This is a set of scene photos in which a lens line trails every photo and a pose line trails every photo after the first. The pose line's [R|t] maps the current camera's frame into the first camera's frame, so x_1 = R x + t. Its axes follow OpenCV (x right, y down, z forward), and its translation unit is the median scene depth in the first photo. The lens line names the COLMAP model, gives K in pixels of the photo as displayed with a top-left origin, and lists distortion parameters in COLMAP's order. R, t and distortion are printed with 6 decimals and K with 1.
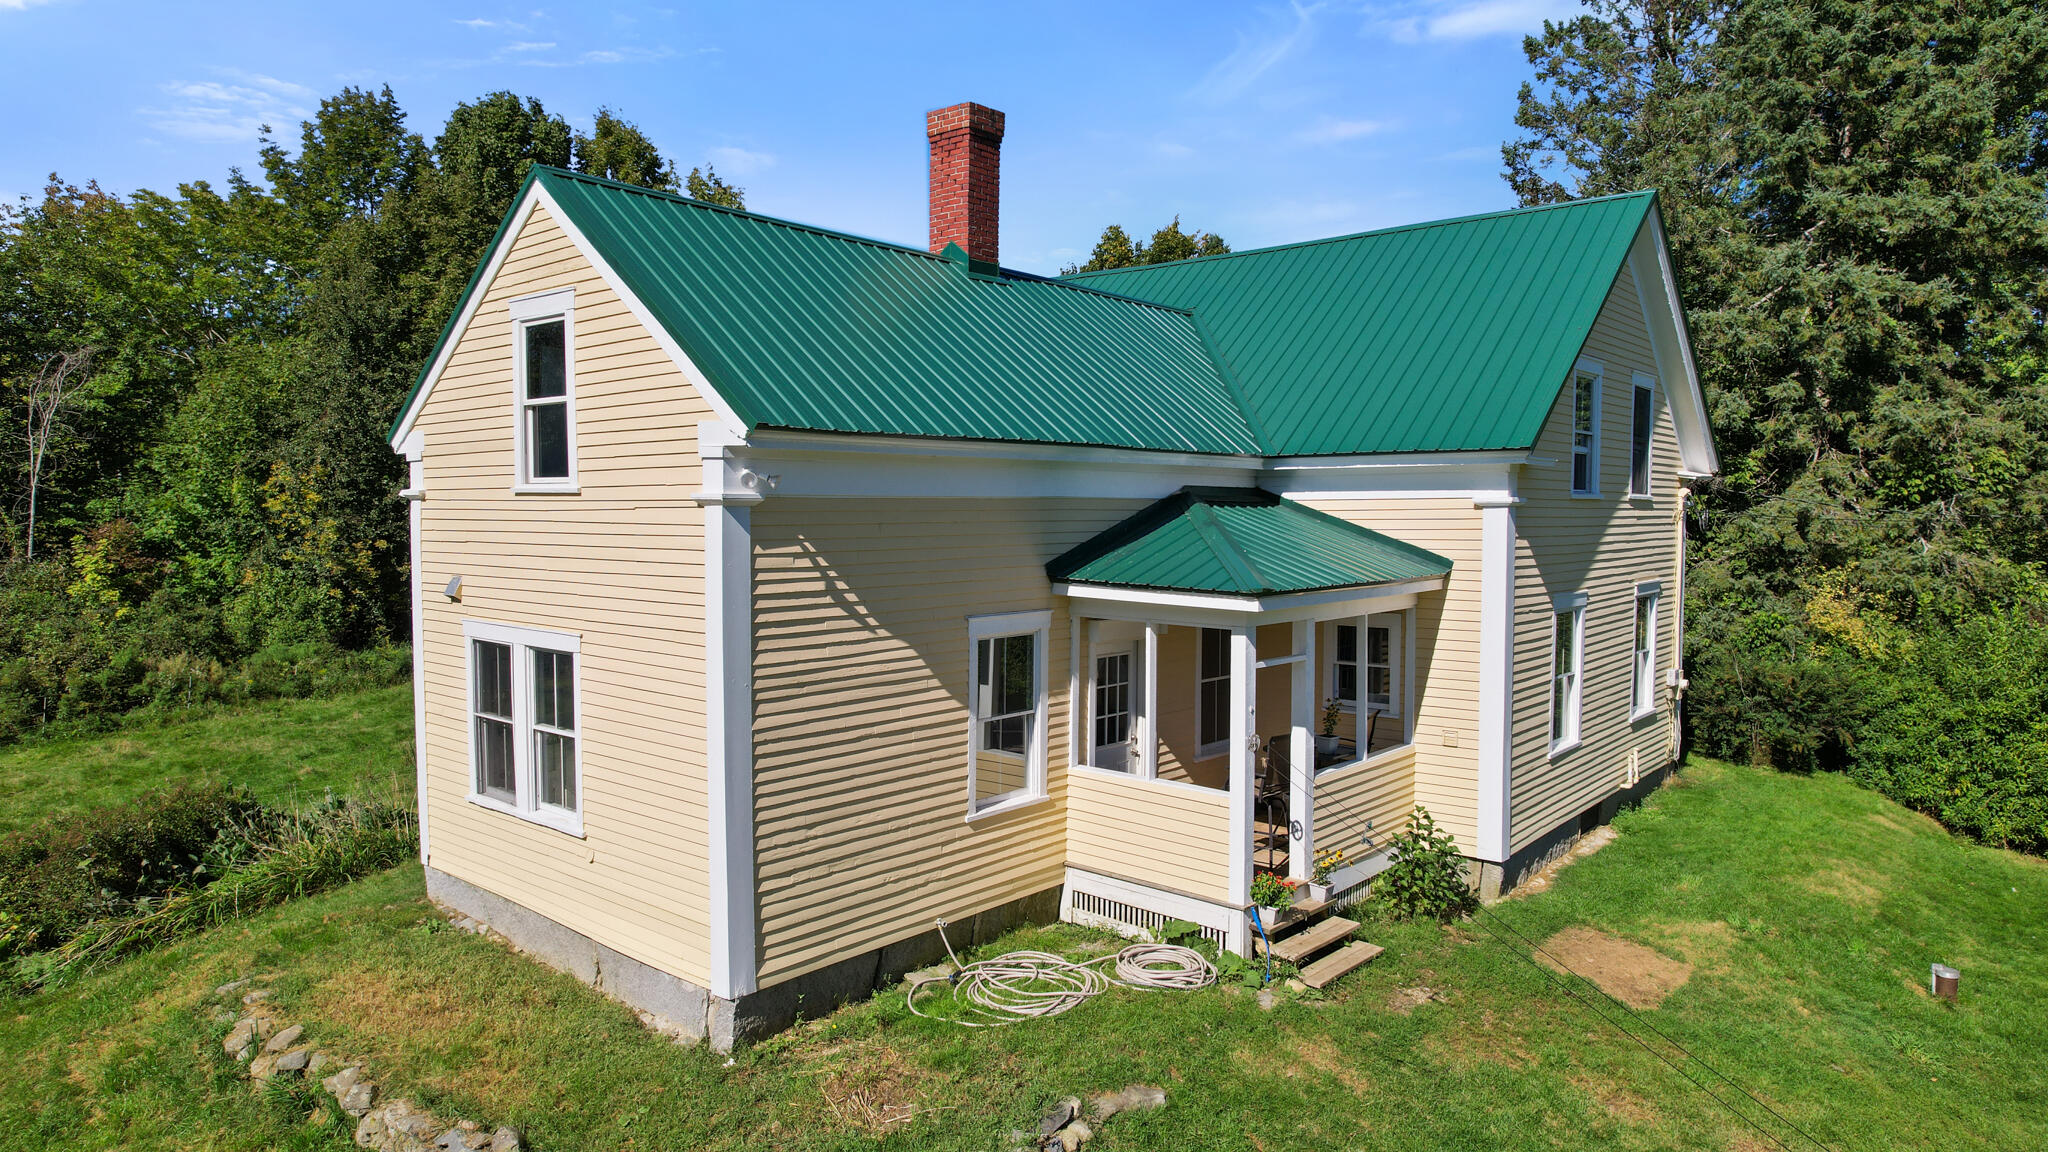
lens RADIAL K [[1367.3, 0, 1024.0], [0, 1367.3, 576.0], [0, 0, 1]] dist [-0.003958, -0.001419]
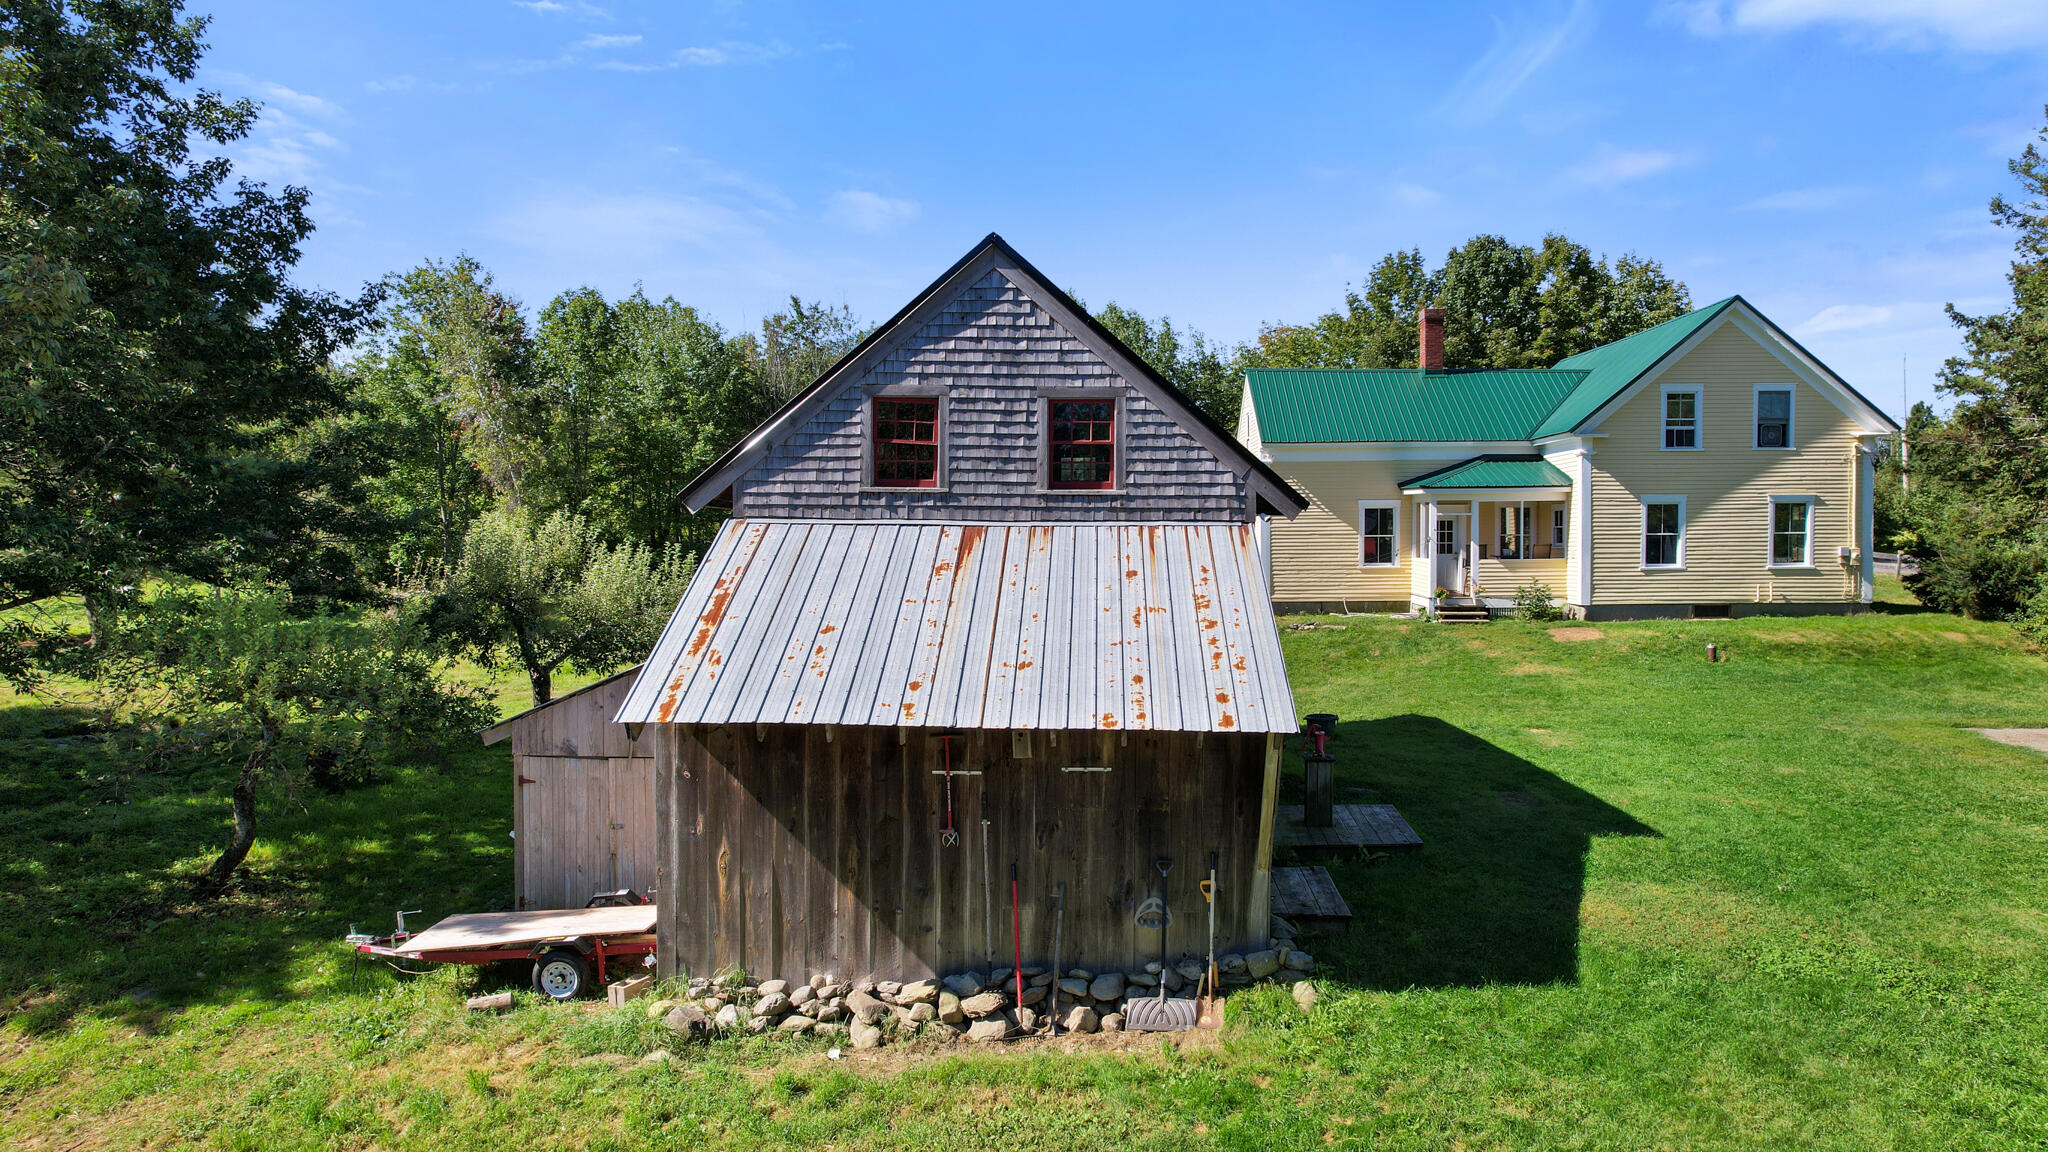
lens RADIAL K [[1367.3, 0, 1024.0], [0, 1367.3, 576.0], [0, 0, 1]] dist [-0.003958, -0.001419]
pose [[0.654627, 0.018435, -0.755727, 1.446883], [-0.037136, 0.999280, -0.007792, 0.204129], [0.755039, 0.033166, 0.654840, -1.258863]]
